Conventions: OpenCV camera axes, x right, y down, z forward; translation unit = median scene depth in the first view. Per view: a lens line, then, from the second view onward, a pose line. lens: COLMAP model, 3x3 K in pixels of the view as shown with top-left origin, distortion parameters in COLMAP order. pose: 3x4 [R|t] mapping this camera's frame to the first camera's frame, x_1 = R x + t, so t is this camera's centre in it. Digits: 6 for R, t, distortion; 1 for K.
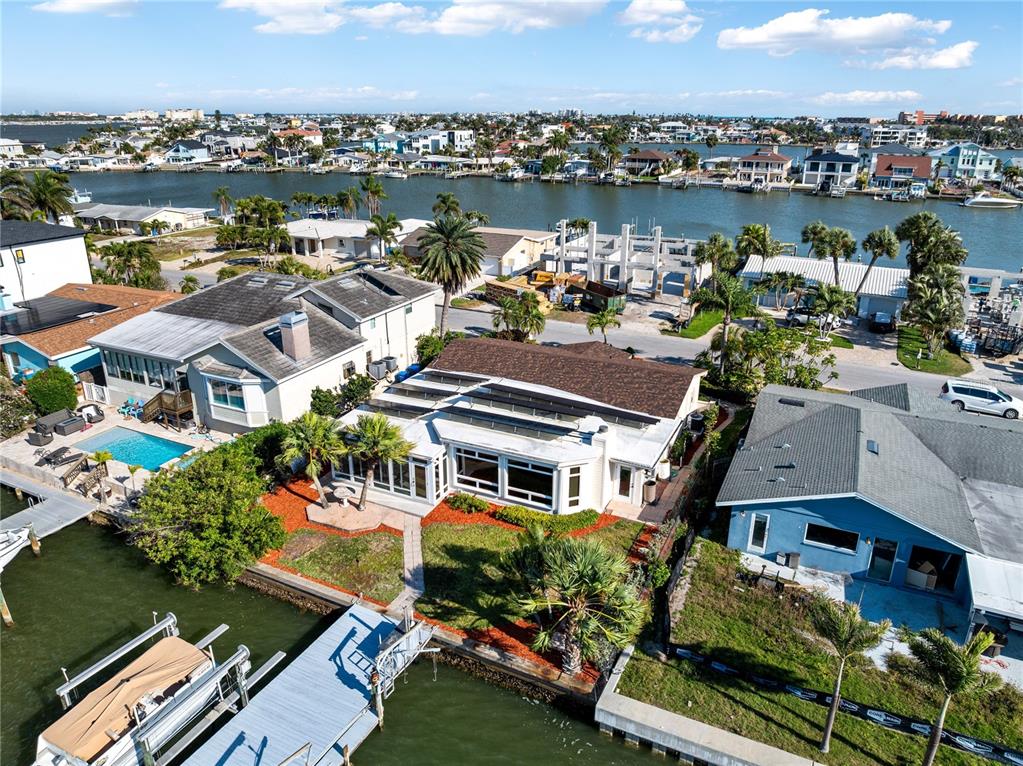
lens RADIAL K [[721.0, 0, 511.5], [0, 721.0, 383.0], [0, 0, 1]] dist [-0.033031, 0.002059]
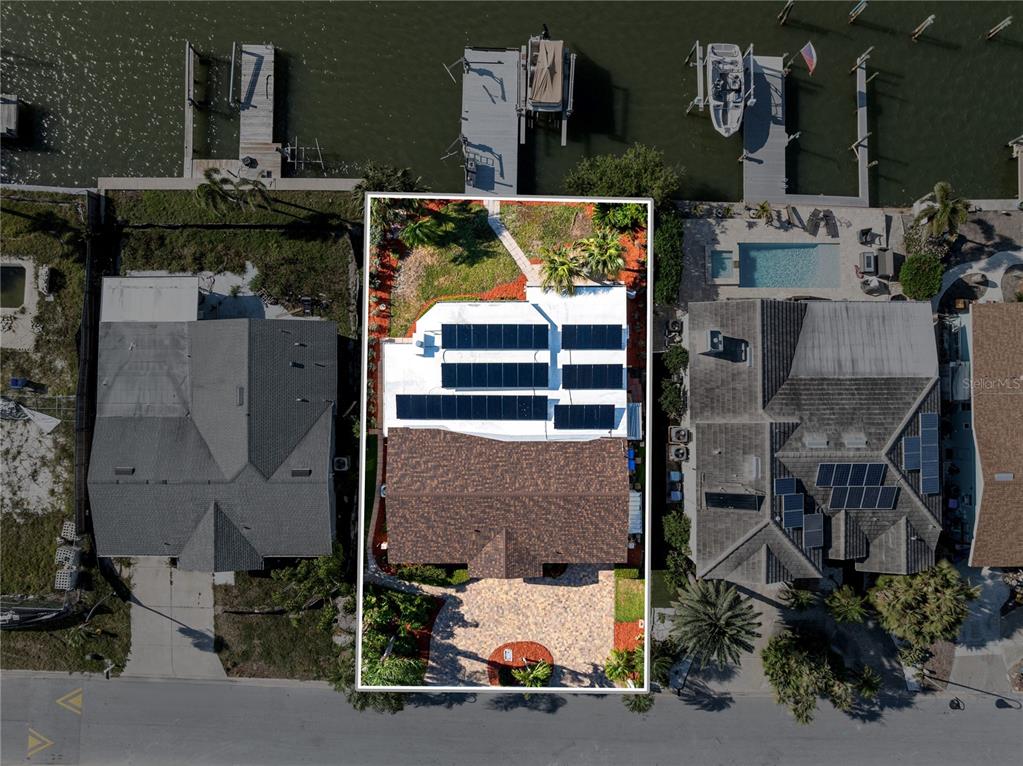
lens RADIAL K [[721.0, 0, 511.5], [0, 721.0, 383.0], [0, 0, 1]] dist [-0.033031, 0.002059]
pose [[-0.901635, 0.432208, -0.015861, 0.015031], [-0.156641, -0.292150, 0.943457, -0.948058], [0.403136, 0.853138, 0.331114, 0.502286]]
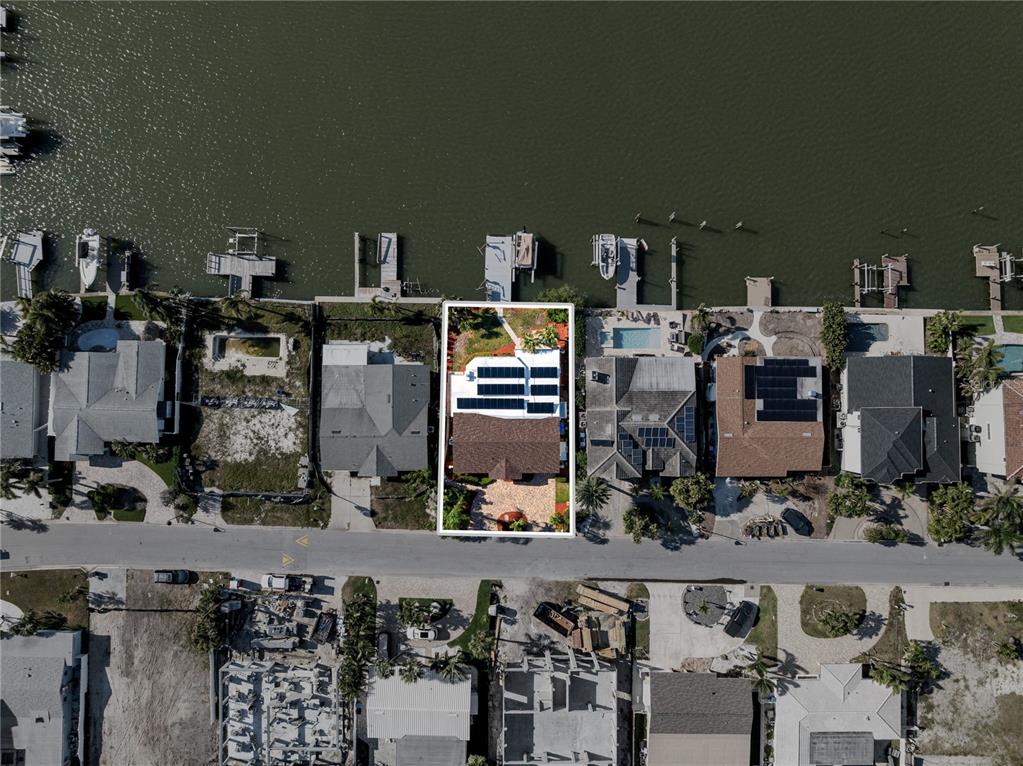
lens RADIAL K [[717.7, 0, 511.5], [0, 717.7, 383.0], [0, 0, 1]] dist [-0.019819, -0.000892]
pose [[-0.902082, 0.431096, -0.020106, 0.021885], [-0.159344, -0.289411, 0.943849, -2.158709], [0.401070, 0.854633, 0.329765, 0.055153]]
